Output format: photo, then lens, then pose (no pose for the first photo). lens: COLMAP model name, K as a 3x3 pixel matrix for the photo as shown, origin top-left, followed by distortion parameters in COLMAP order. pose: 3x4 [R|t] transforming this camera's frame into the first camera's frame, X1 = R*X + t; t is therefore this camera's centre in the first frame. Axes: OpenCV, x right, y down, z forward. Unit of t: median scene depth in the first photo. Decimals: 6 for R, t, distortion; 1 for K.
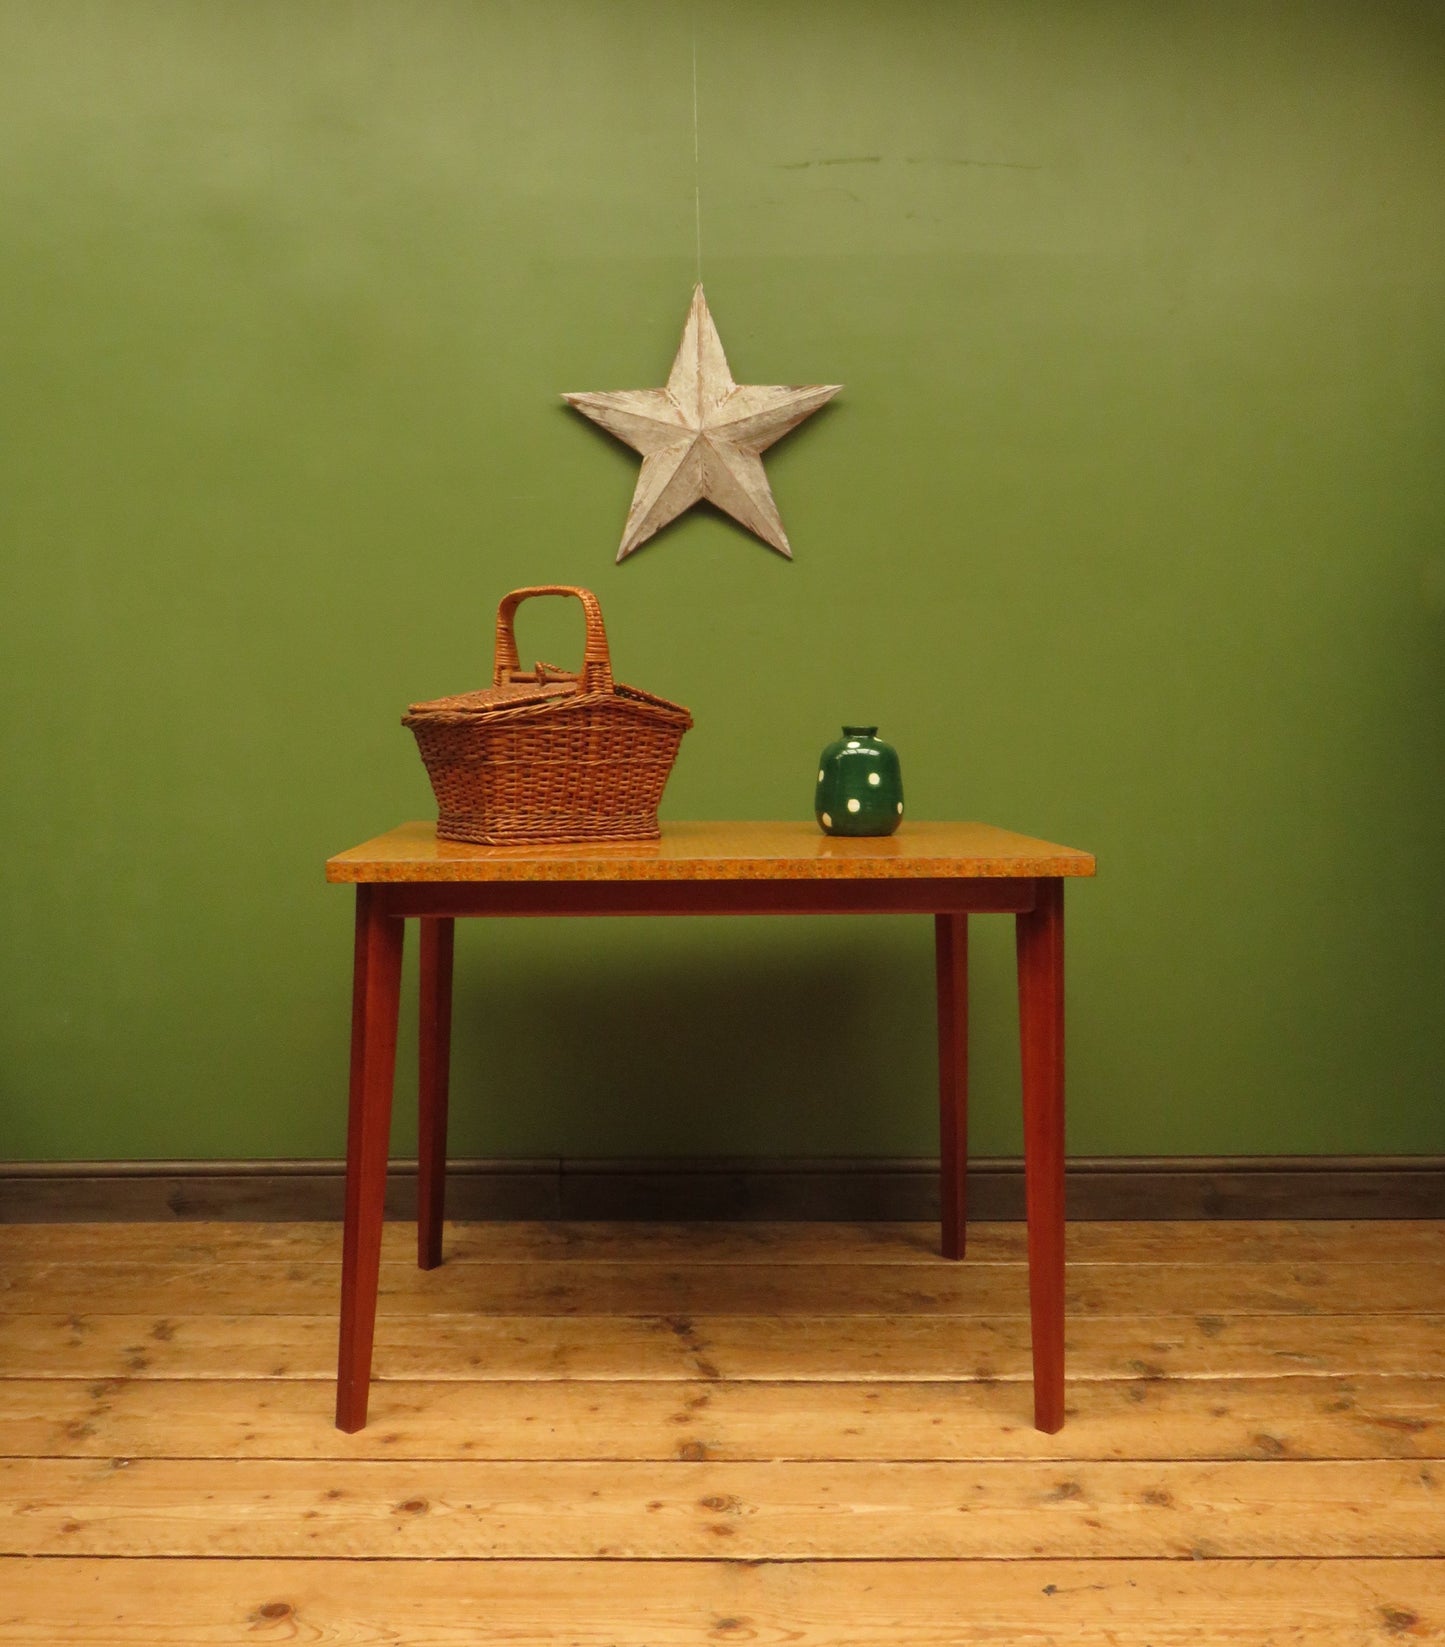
lens RADIAL K [[1498.9, 0, 735.2], [0, 1498.9, 719.0], [0, 0, 1]] dist [-0.049180, 0.000000]
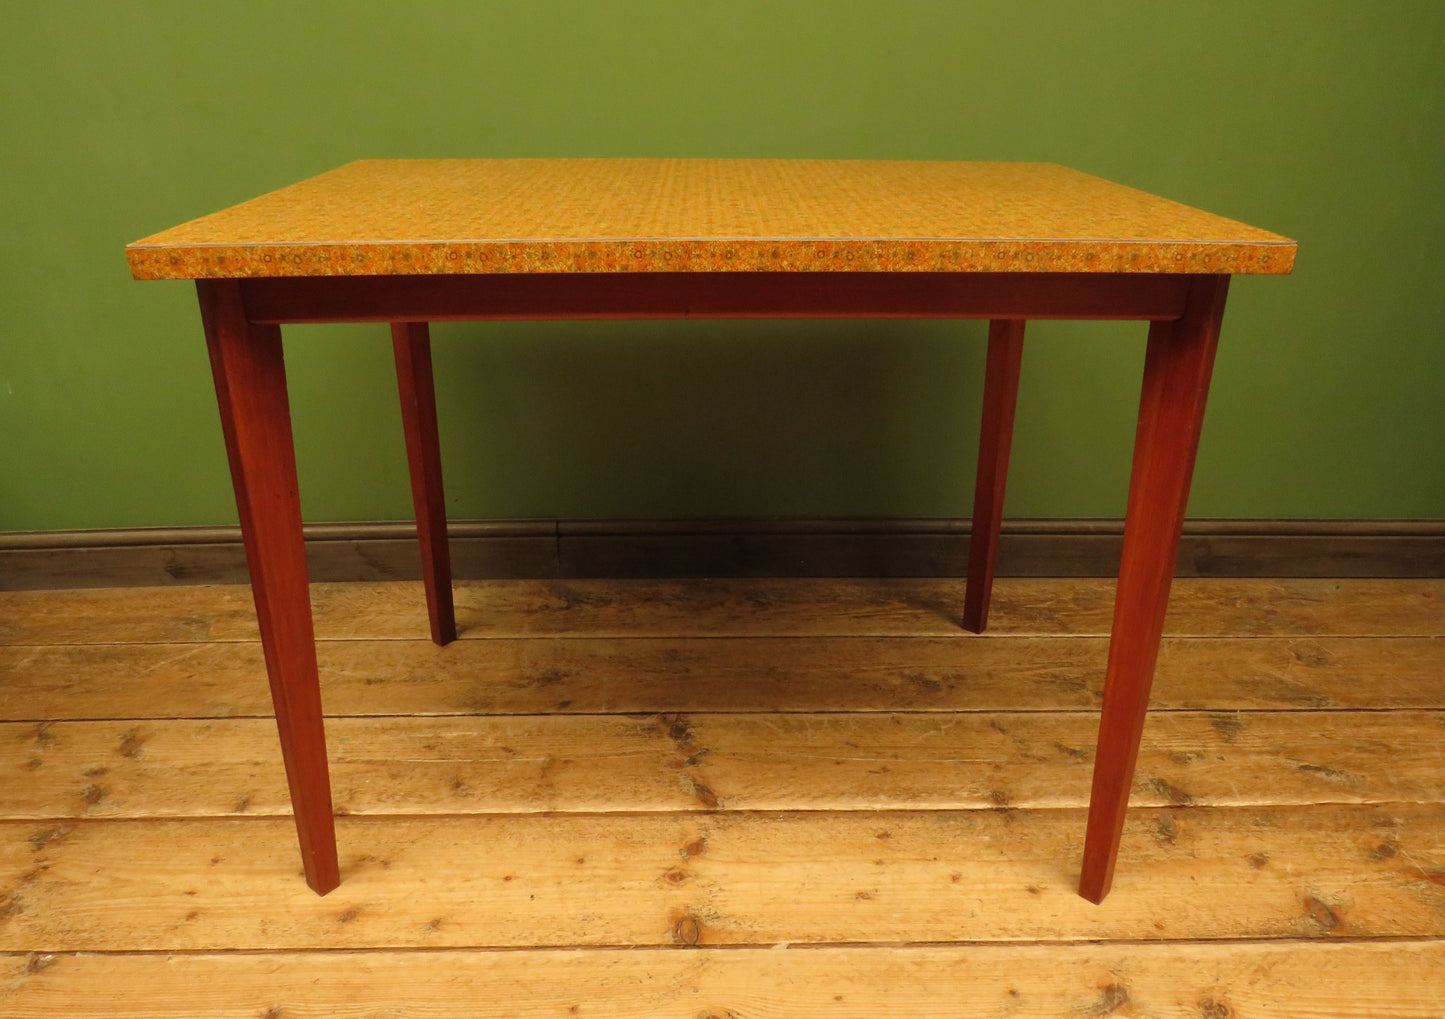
lens RADIAL K [[1036.5, 0, 749.9], [0, 1036.5, 607.5], [0, 0, 1]] dist [-0.039496, -0.001042]
pose [[0.999899, -0.002162, 0.014031, 0.000562], [-0.004843, 0.877090, 0.480302, 0.021948], [-0.013345, -0.480322, 0.876991, 0.476976]]
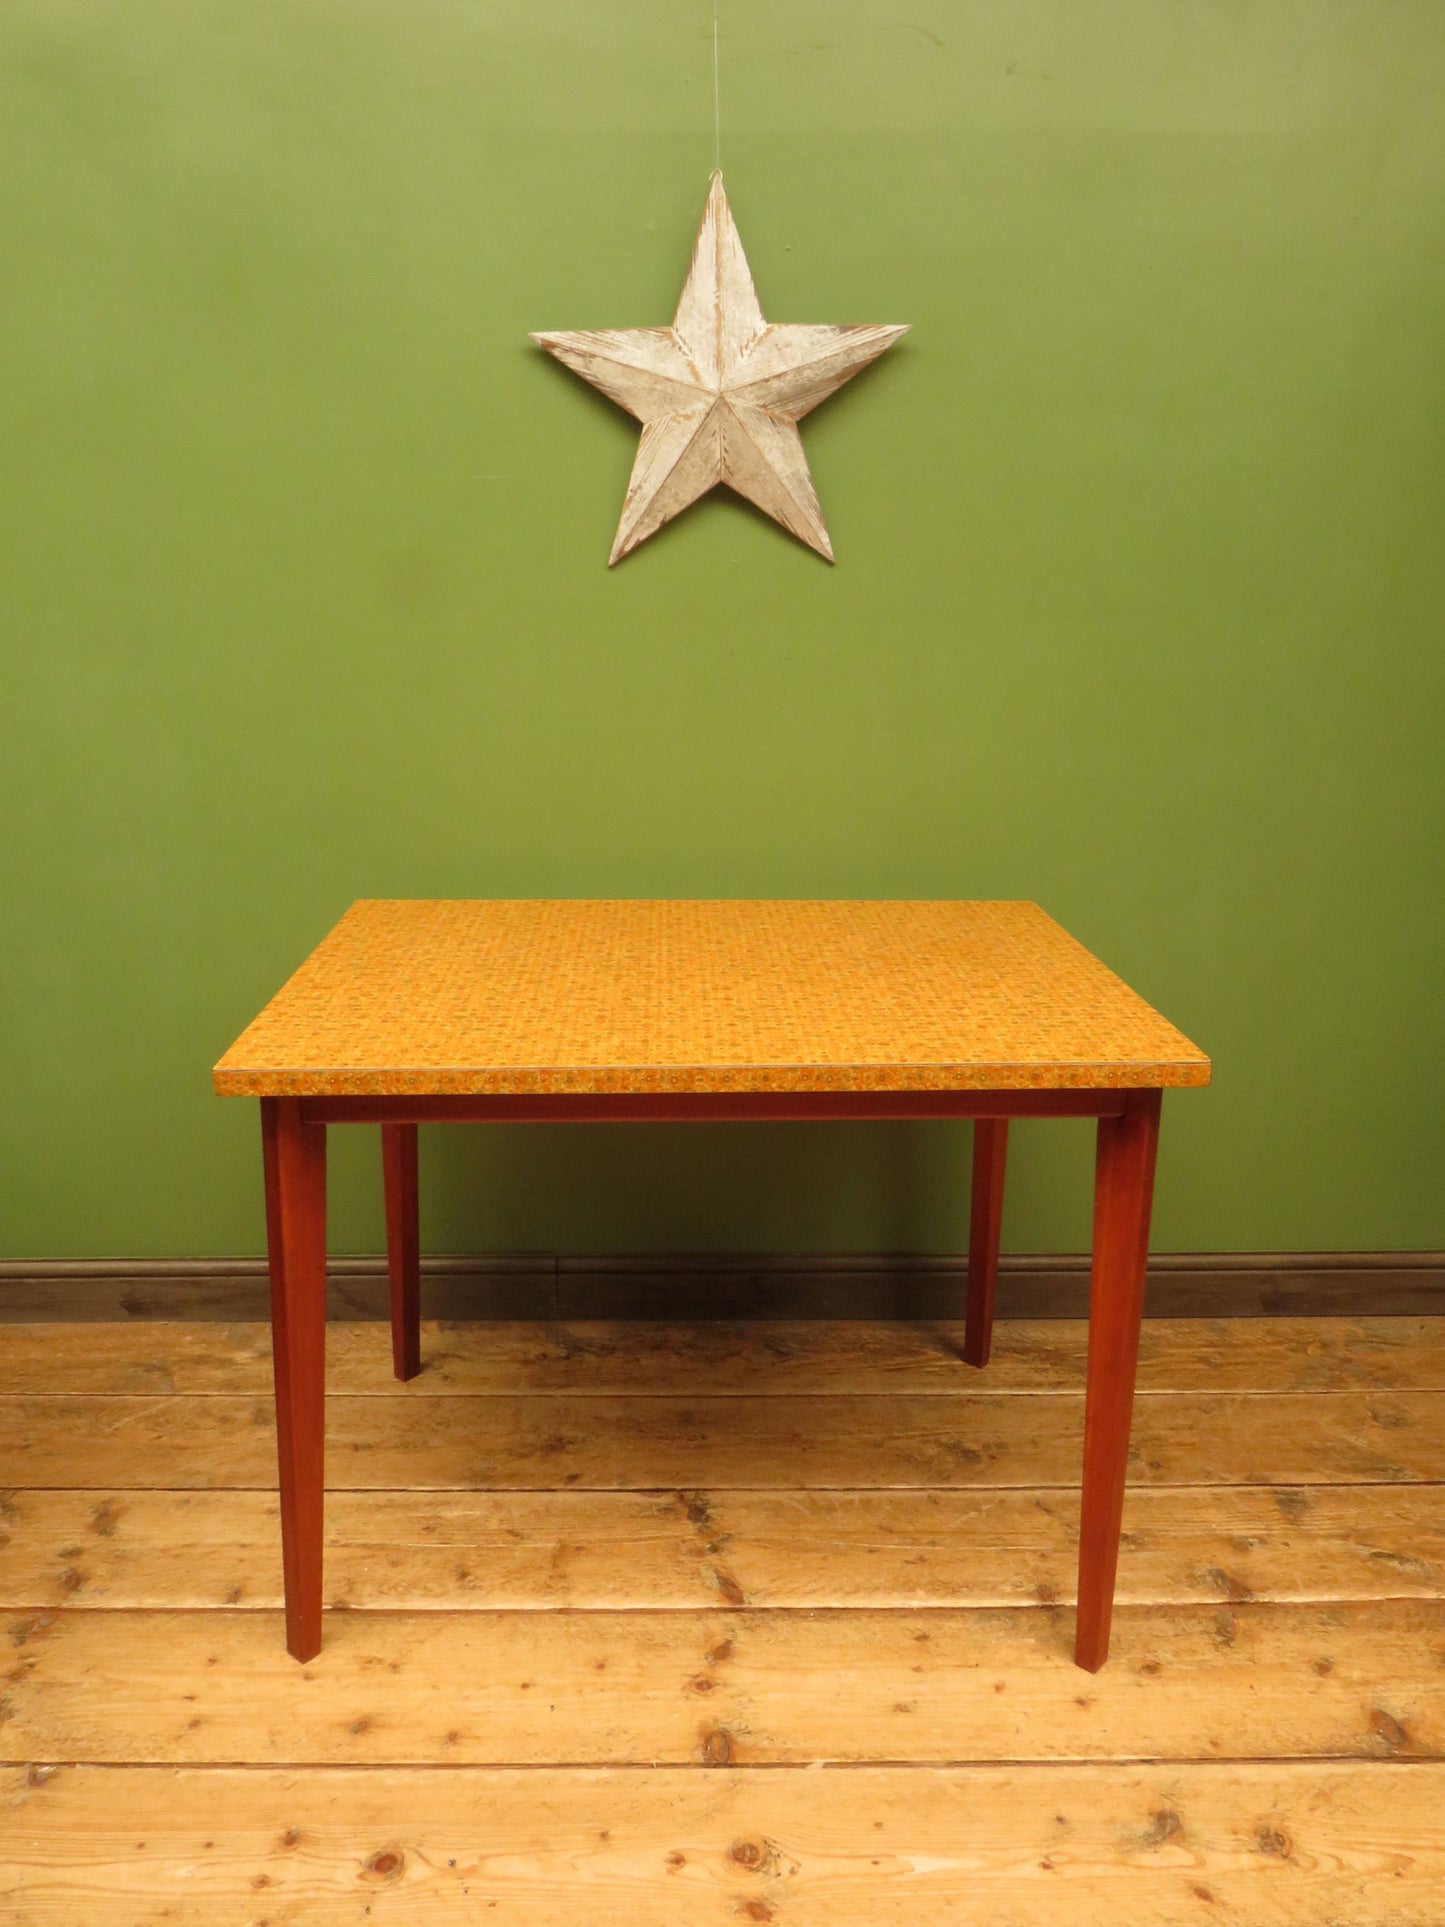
lens RADIAL K [[1369.3, 0, 731.2], [0, 1369.3, 957.2], [0, 0, 1]] dist [-0.052119, 0.016196]
pose [[0.999917, 0.006433, 0.011128, -0.028356], [-0.009258, 0.961028, 0.276295, -0.134108], [-0.008917, -0.276375, 0.961008, 0.333371]]
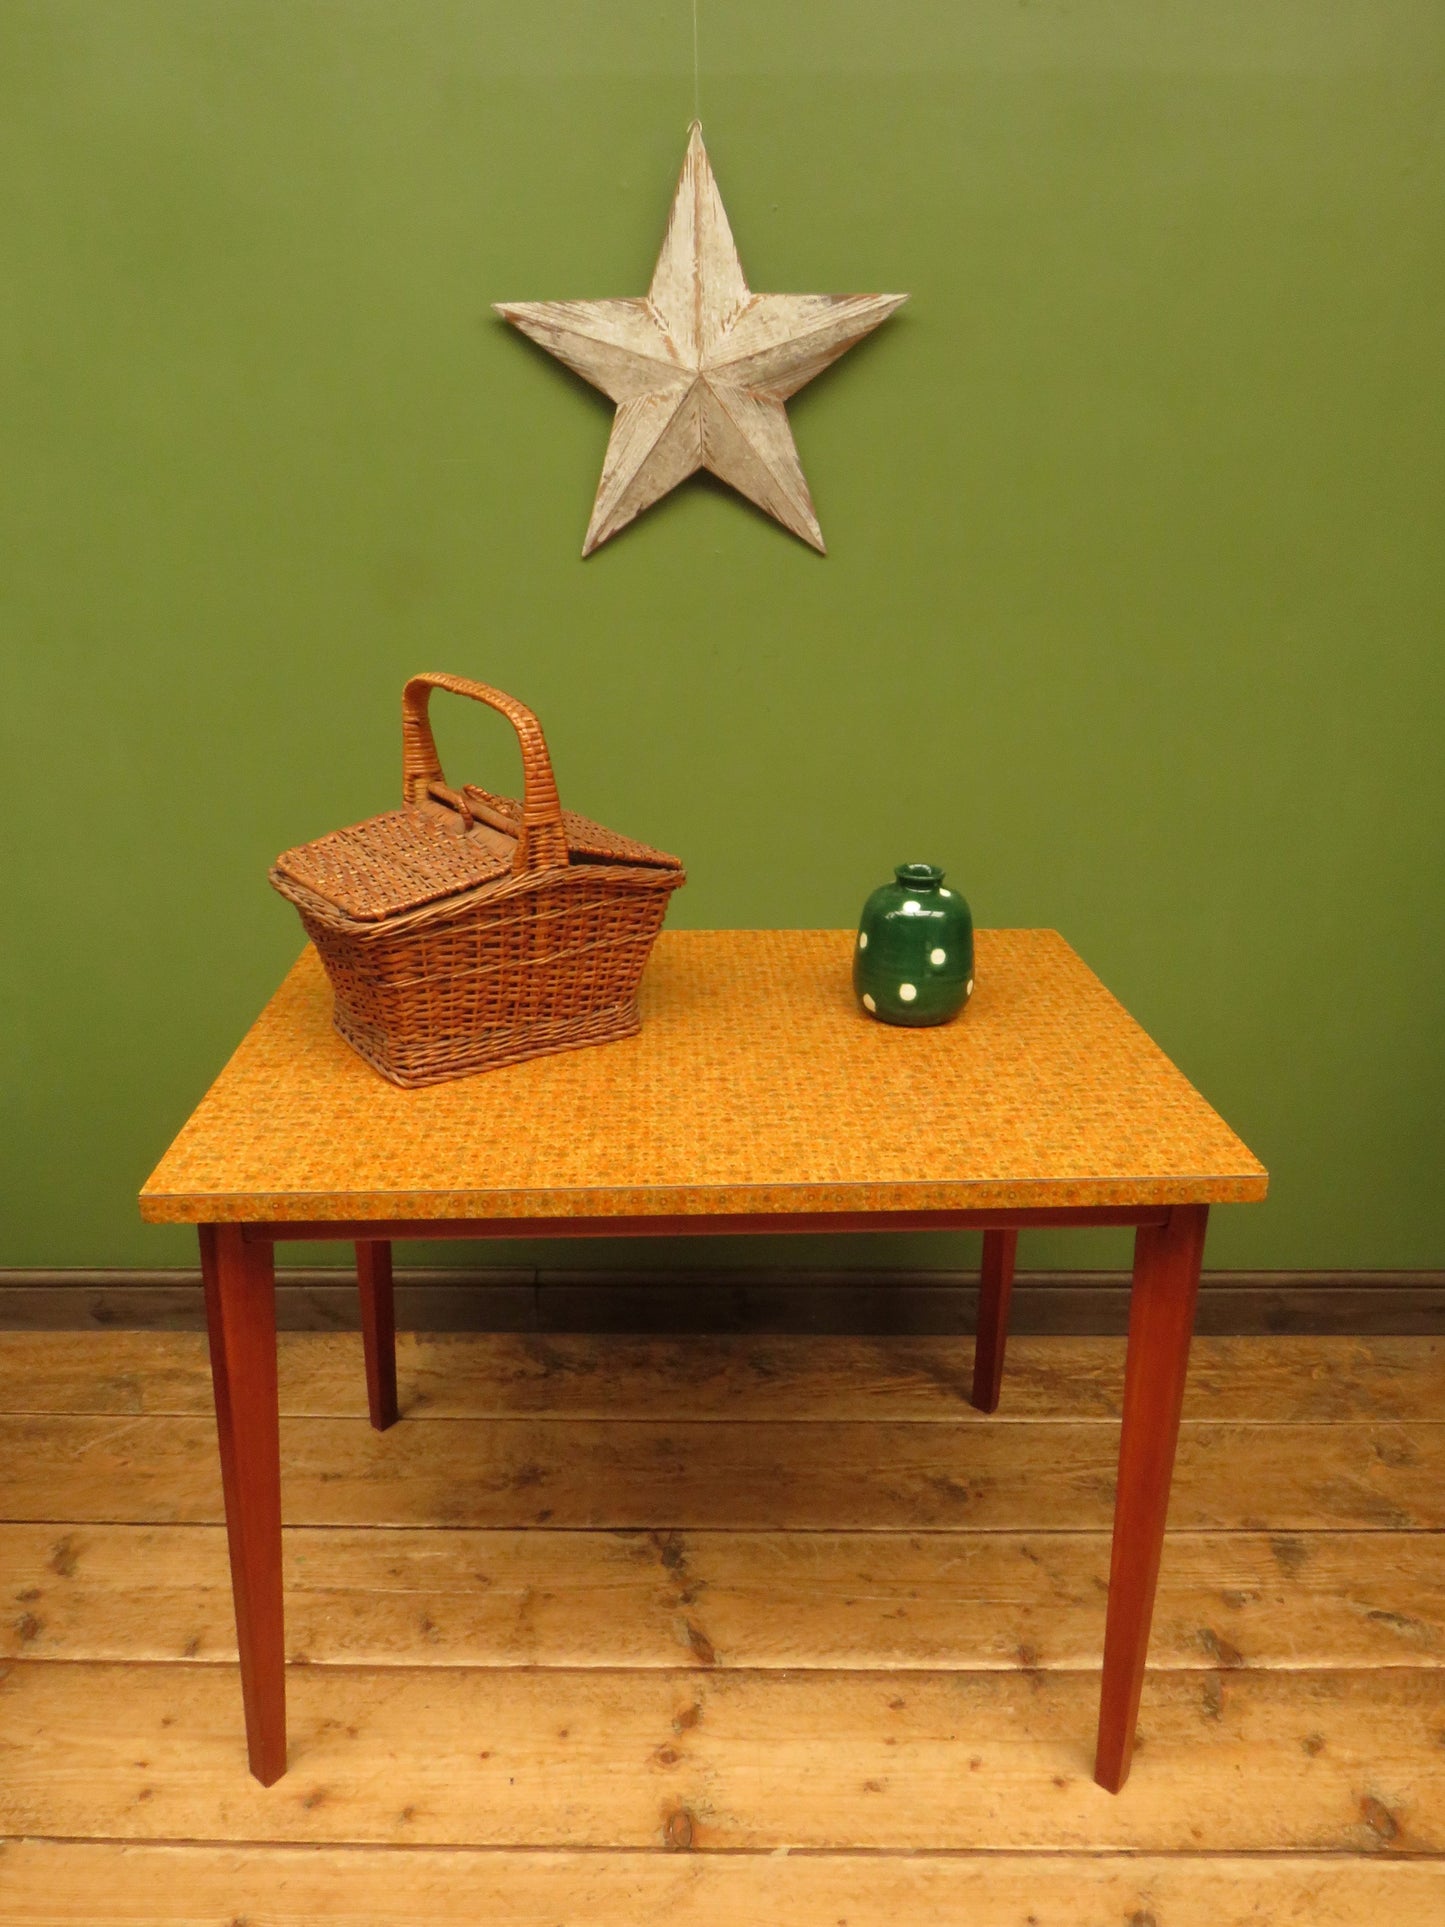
lens RADIAL K [[1369.3, 0, 729.9], [0, 1369.3, 956.0], [0, 0, 1]] dist [-0.052119, 0.016196]
pose [[0.999914, 0.012250, -0.004737, -0.003118], [-0.009920, 0.940772, 0.338893, -0.187233], [0.008608, -0.338817, 0.940813, 0.402711]]
